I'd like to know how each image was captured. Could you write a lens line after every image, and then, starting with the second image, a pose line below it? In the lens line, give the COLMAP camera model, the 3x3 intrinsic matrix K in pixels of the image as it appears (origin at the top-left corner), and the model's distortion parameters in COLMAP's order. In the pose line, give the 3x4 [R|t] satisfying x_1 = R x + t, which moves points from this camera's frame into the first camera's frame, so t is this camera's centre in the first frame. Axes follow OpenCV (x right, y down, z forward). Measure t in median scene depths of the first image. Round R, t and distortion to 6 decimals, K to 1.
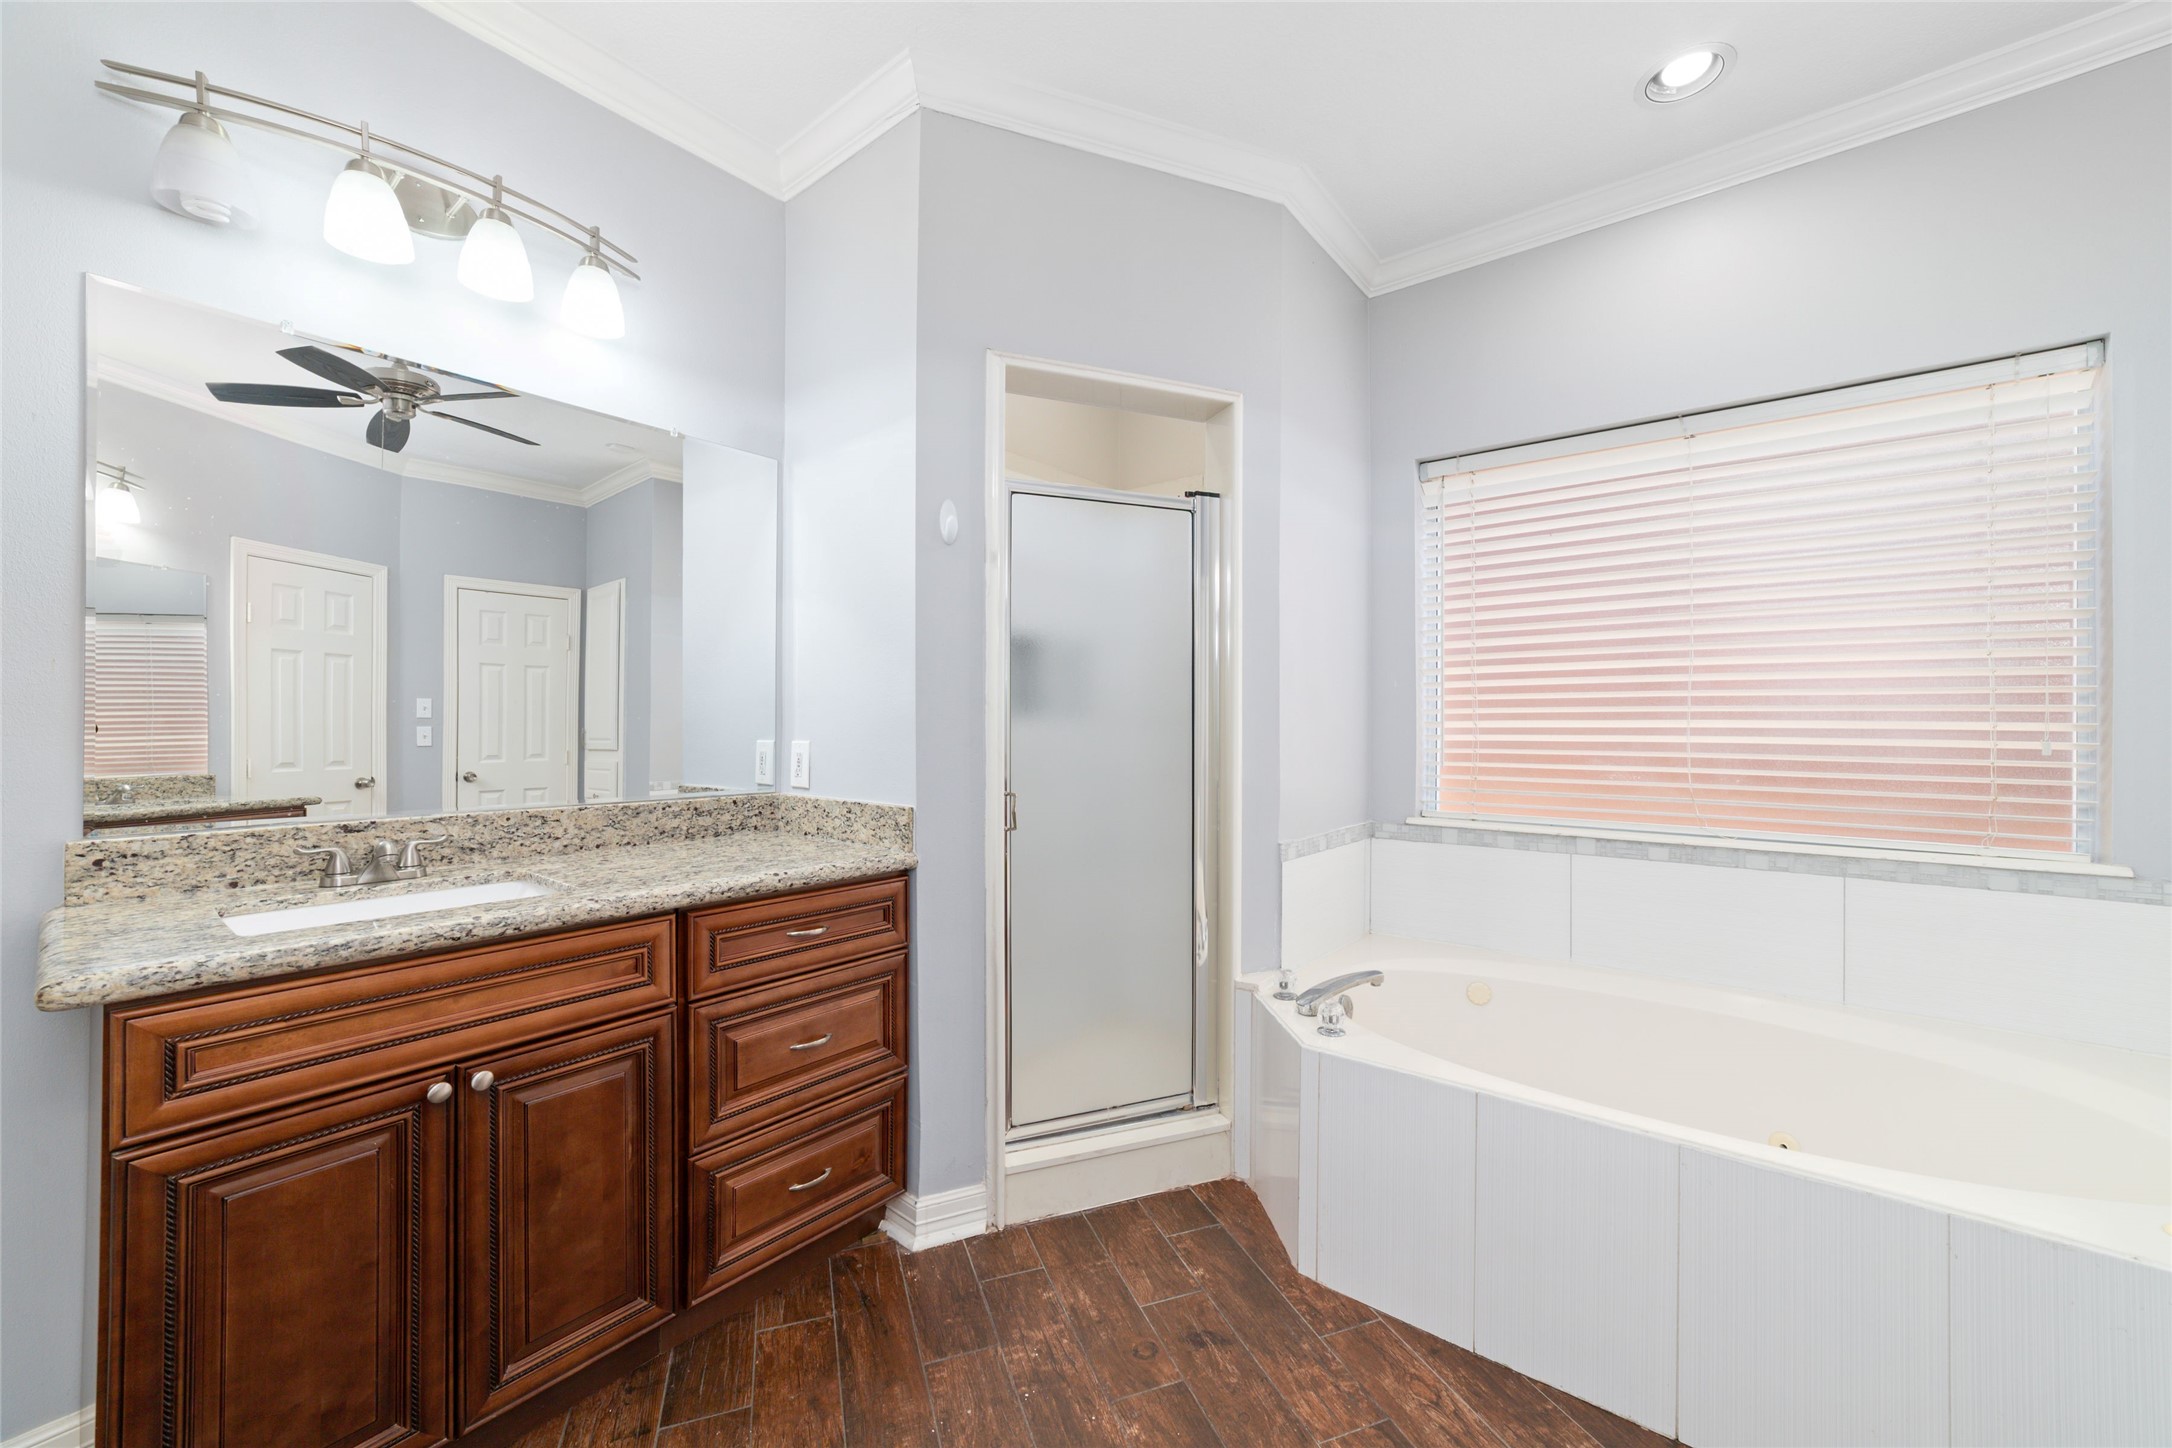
lens RADIAL K [[828.6, 0, 1089.3], [0, 828.6, 724.8], [0, 0, 1]] dist [-0.003072, 0.000909]
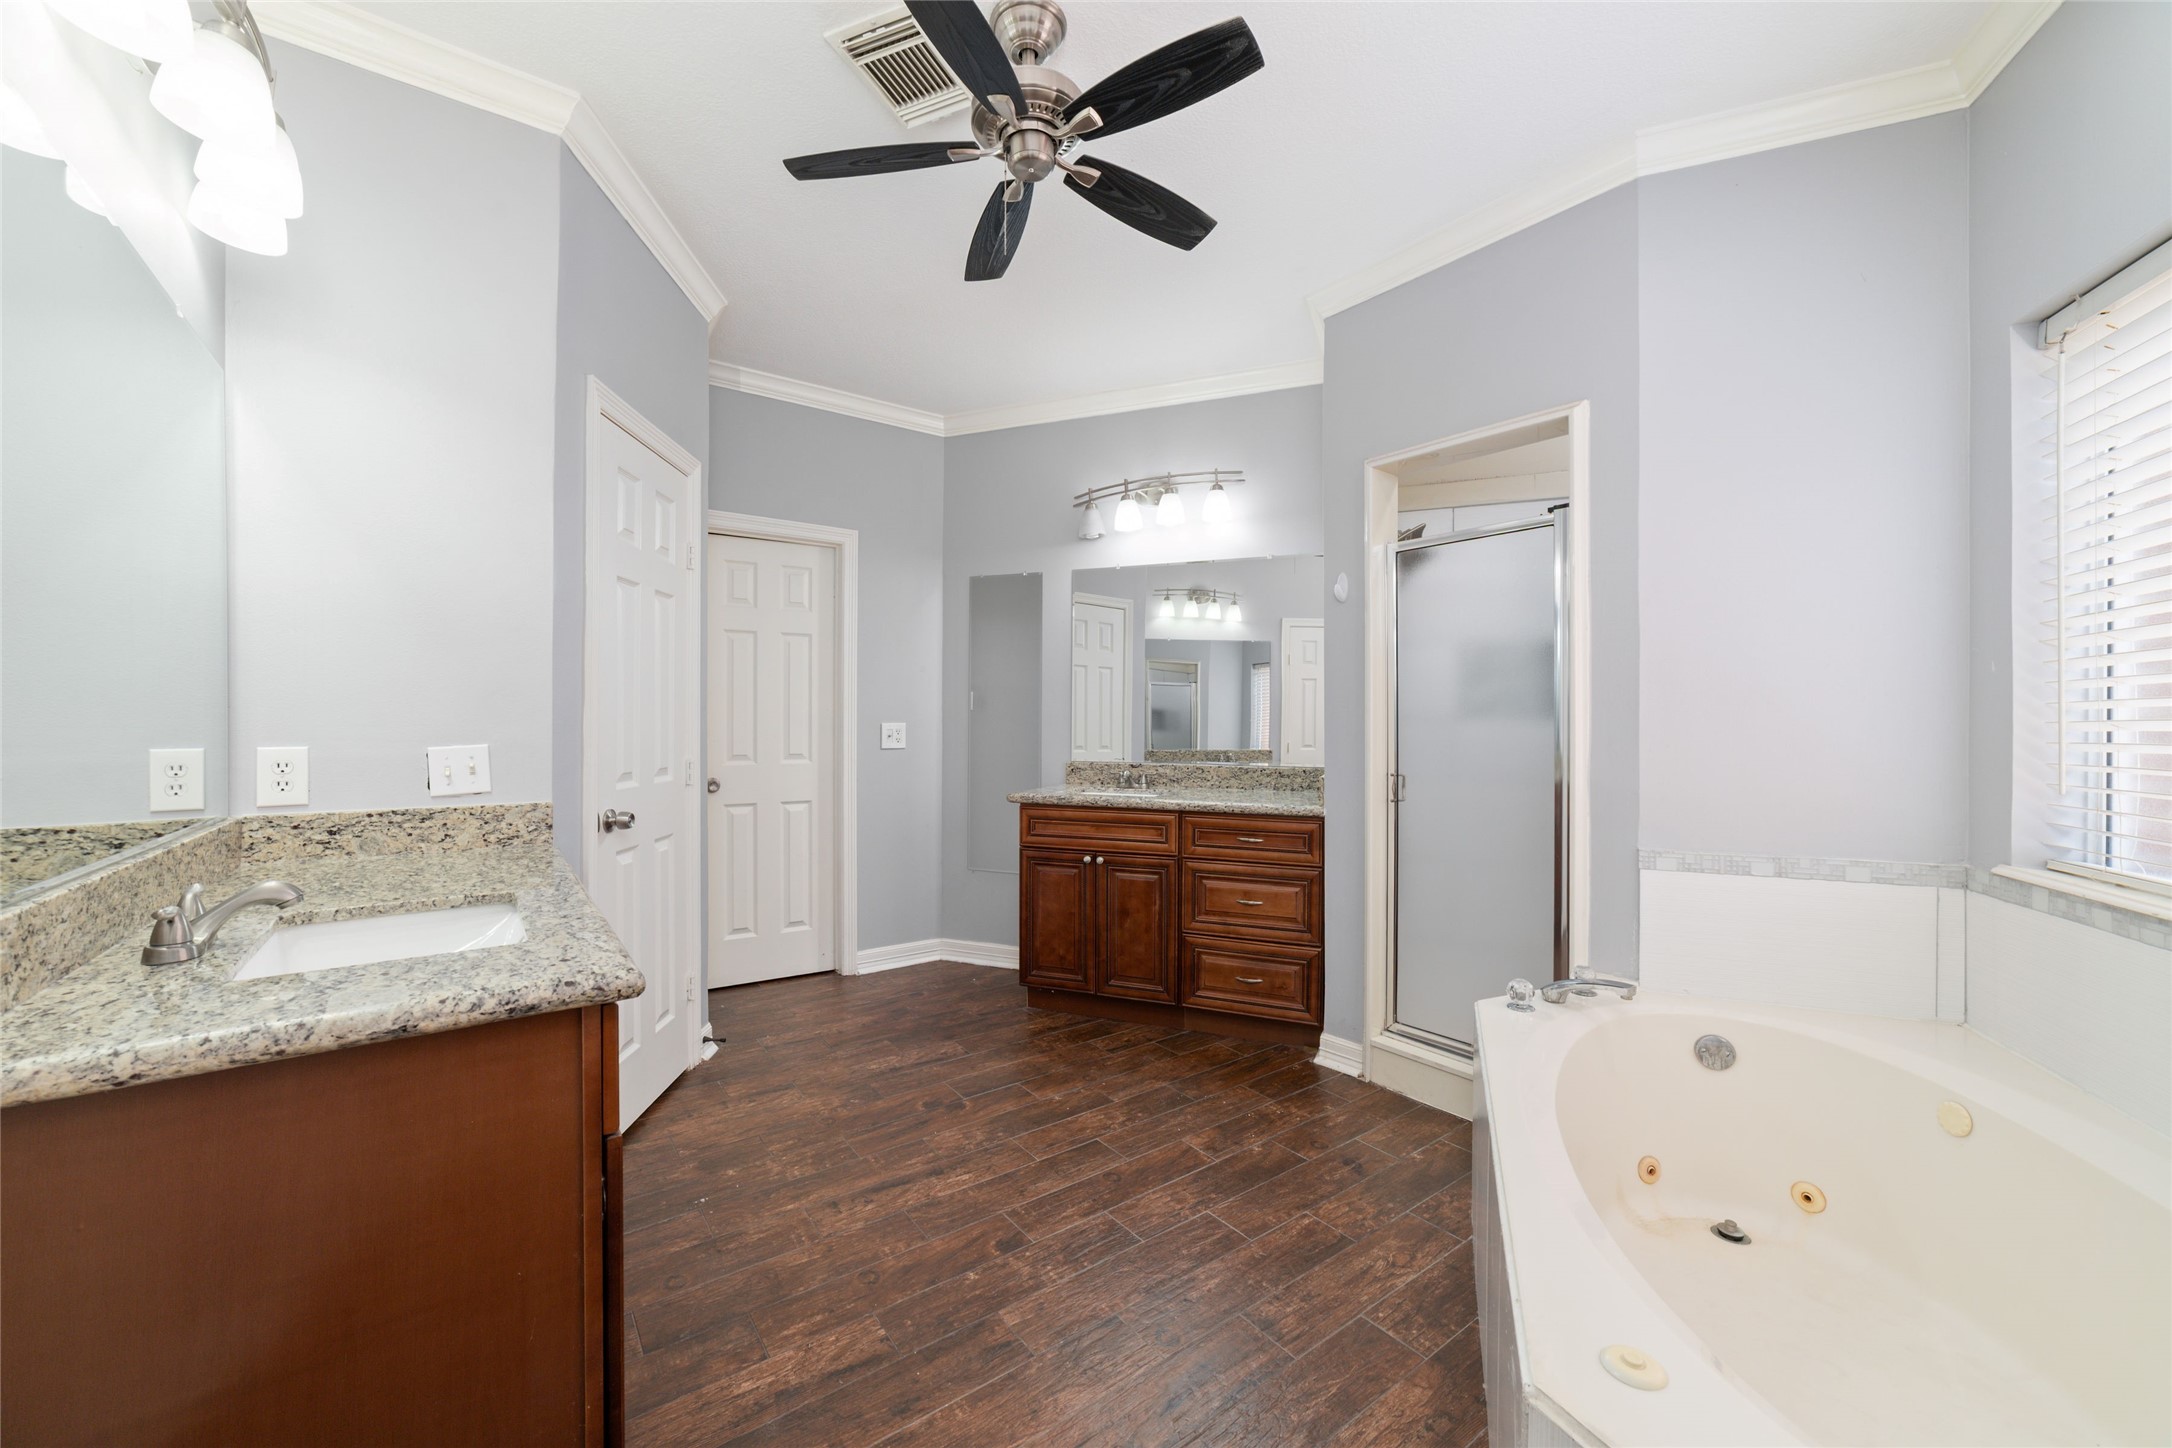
lens RADIAL K [[828.6, 0, 1095.8], [0, 828.6, 719.7], [0, 0, 1]] dist [-0.003072, 0.000909]
pose [[0.296385, -0.002042, -0.955066, 1.353089], [-0.002804, 0.999992, -0.003008, -0.001932], [0.955064, 0.003570, 0.296377, 0.168296]]
